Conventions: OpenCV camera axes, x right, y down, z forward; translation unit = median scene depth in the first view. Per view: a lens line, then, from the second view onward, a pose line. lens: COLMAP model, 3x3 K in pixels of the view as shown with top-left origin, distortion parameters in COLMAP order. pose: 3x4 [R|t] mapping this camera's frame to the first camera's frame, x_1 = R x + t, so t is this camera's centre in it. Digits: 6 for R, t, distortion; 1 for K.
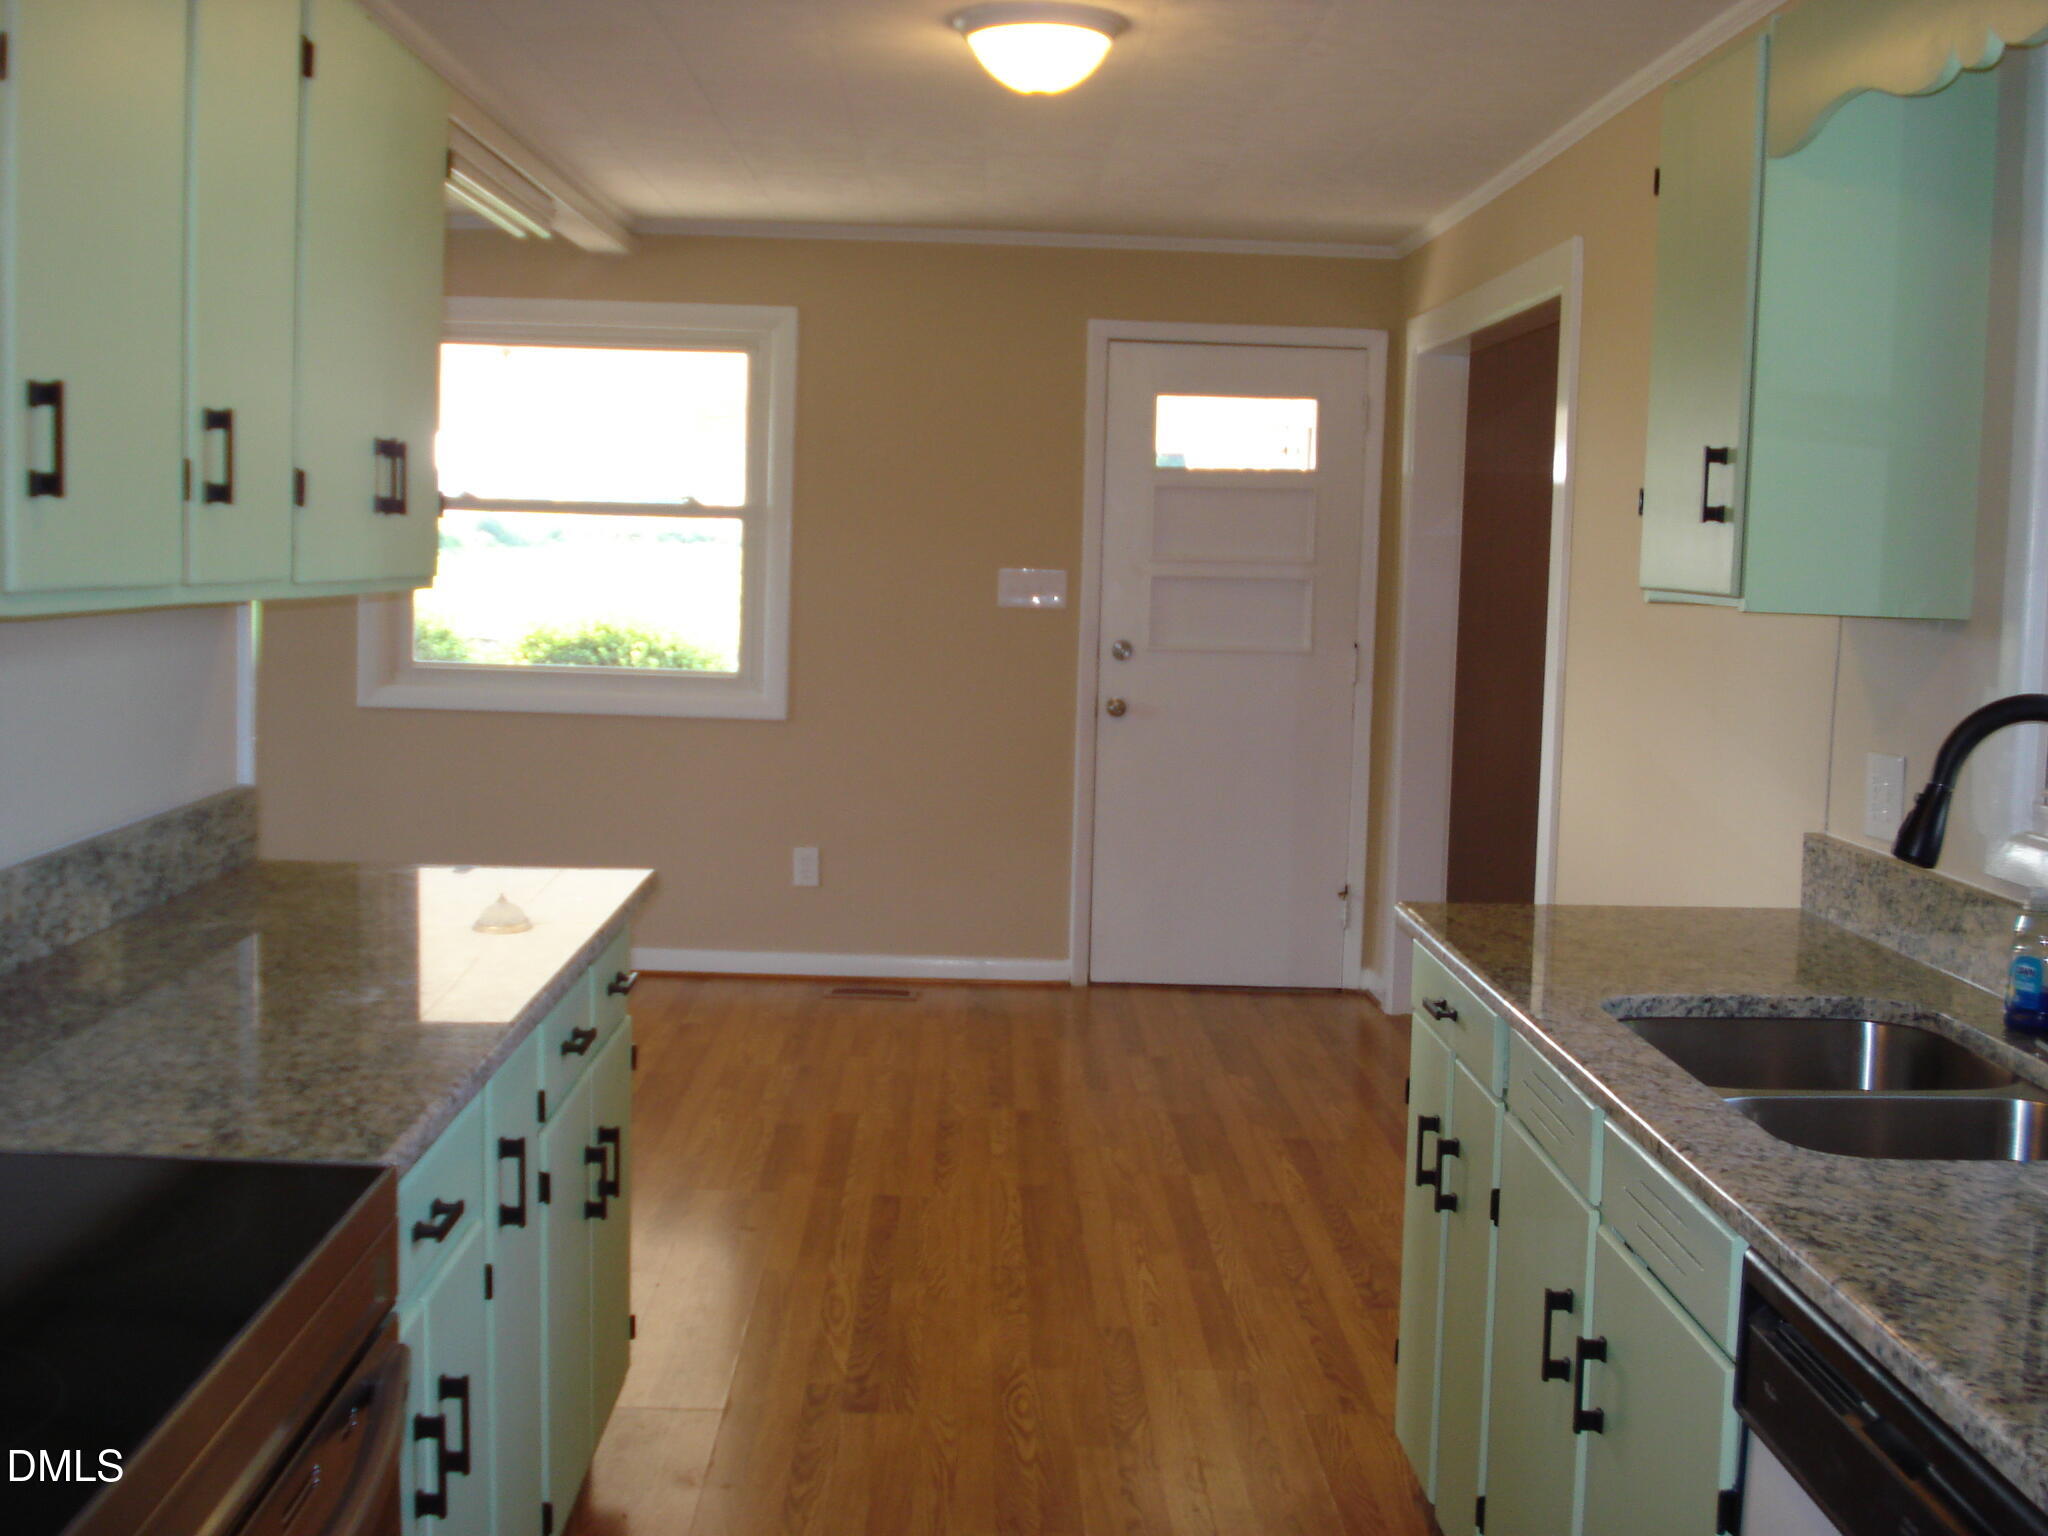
lens RADIAL K [[2372.2, 0, 1024.0], [0, 2372.2, 768.0], [0, 0, 1]] dist [-0.067166, 0.000573]
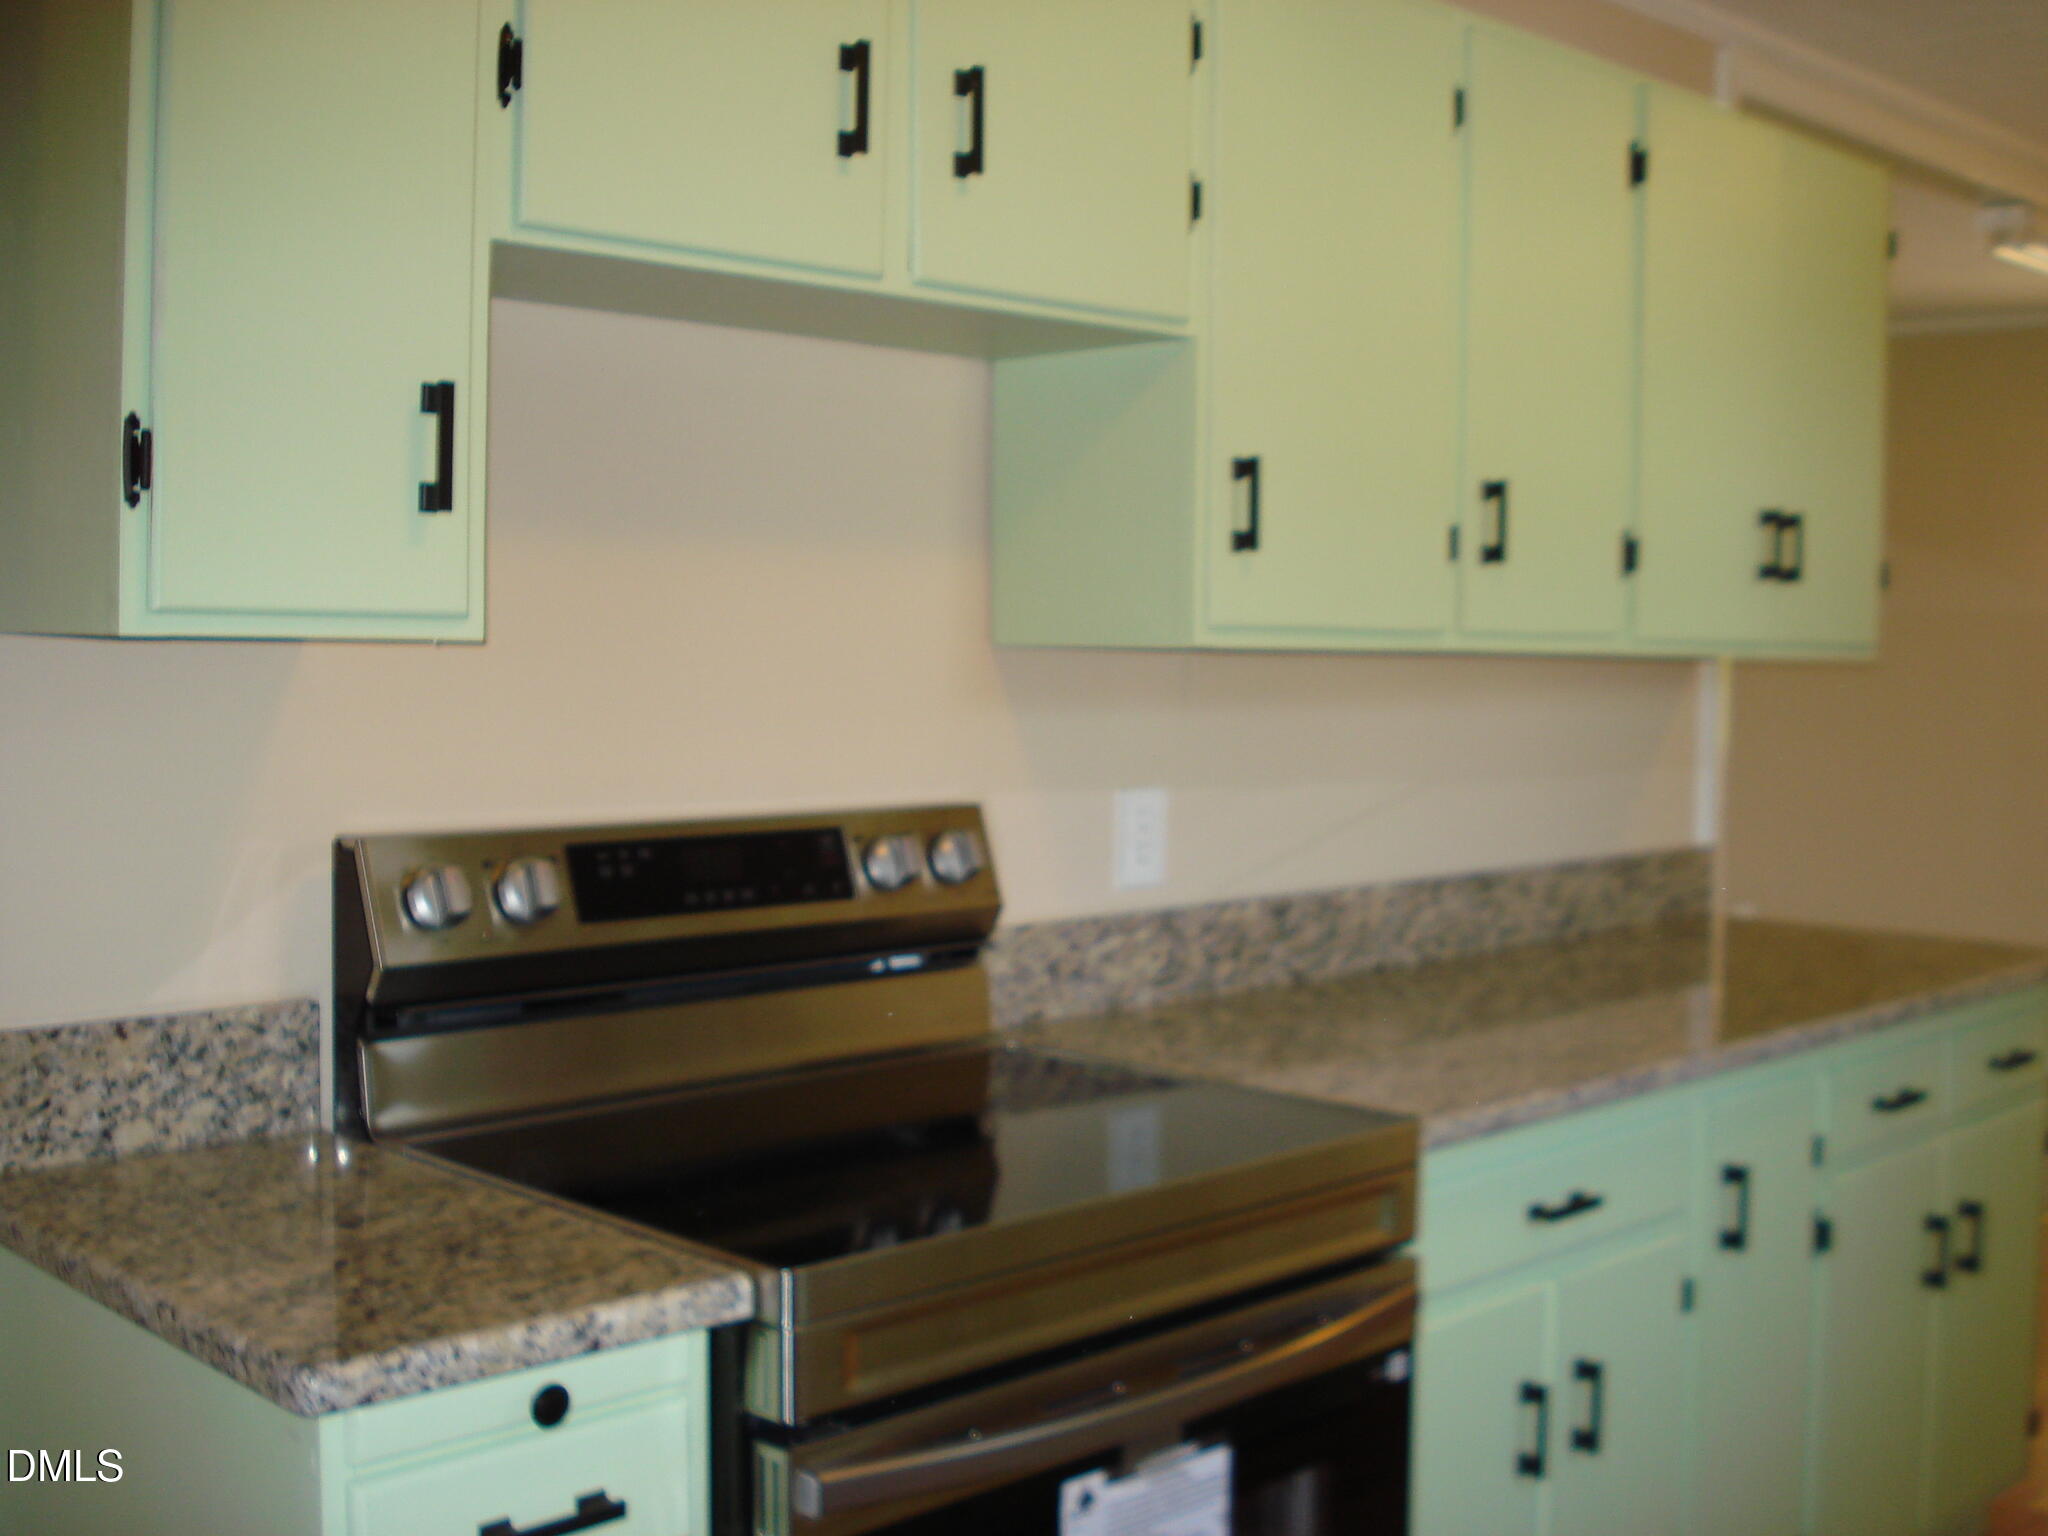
lens RADIAL K [[2372.2, 0, 1024.0], [0, 2372.2, 768.0], [0, 0, 1]] dist [-0.067166, 0.000573]
pose [[0.709701, 0.027595, -0.703962, 0.266117], [-0.063552, 0.997666, -0.024962, 0.025611], [0.701631, 0.062453, 0.709799, 0.029933]]
